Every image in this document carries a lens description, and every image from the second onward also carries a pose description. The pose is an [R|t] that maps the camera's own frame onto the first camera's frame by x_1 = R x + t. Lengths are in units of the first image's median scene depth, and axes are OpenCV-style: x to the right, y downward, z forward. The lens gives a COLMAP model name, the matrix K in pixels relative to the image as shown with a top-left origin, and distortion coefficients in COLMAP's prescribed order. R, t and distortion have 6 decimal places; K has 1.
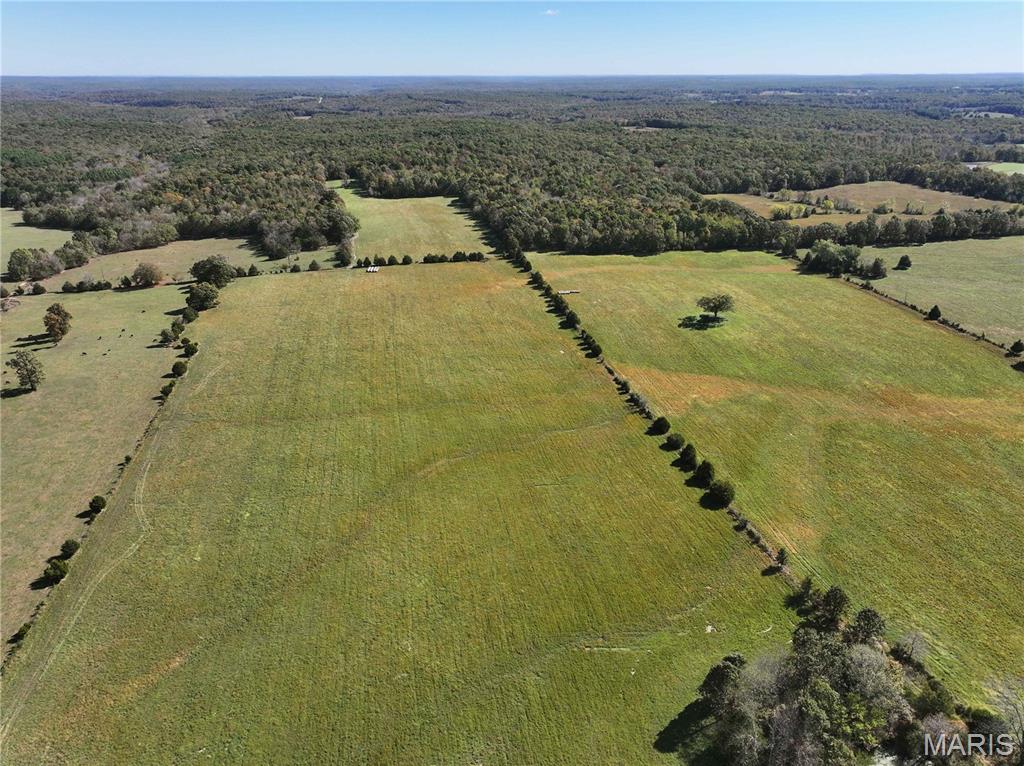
lens RADIAL K [[721.7, 0, 515.0], [0, 721.7, 379.7], [0, 0, 1]] dist [-0.010294, 0.027105]
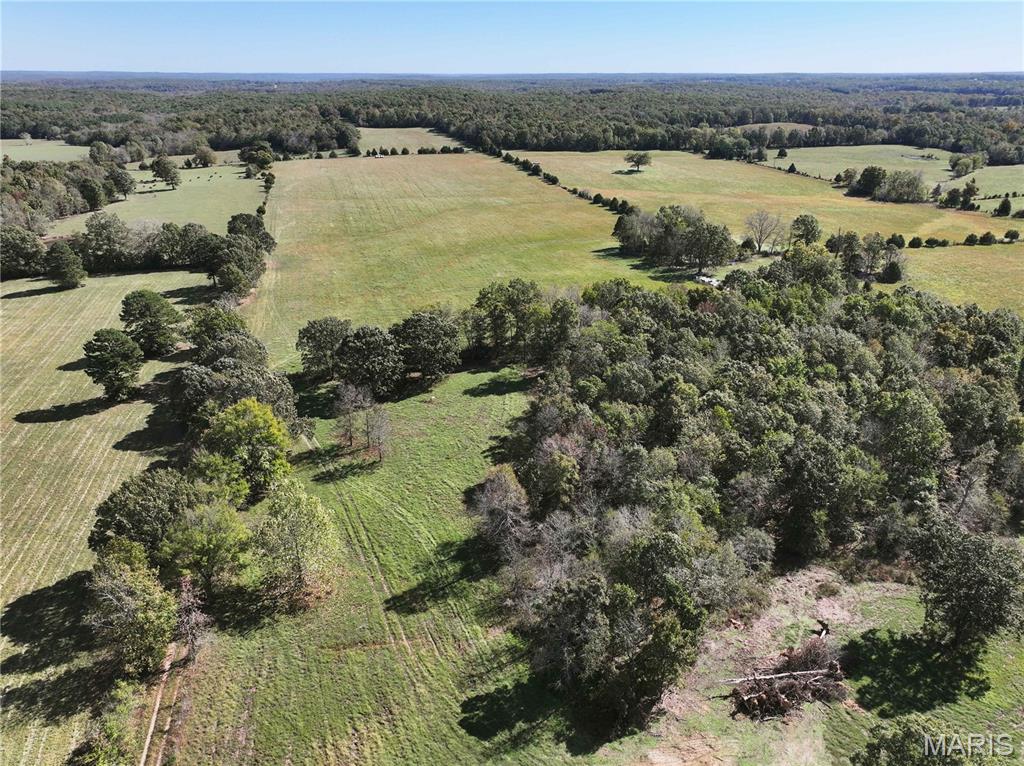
lens RADIAL K [[721.7, 0, 515.0], [0, 721.7, 379.7], [0, 0, 1]] dist [-0.010294, 0.027105]
pose [[0.997578, -0.024058, 0.065271, -0.046644], [0.024021, 0.999711, 0.001357, 0.235896], [-0.065284, 0.000215, 0.997867, -0.286426]]
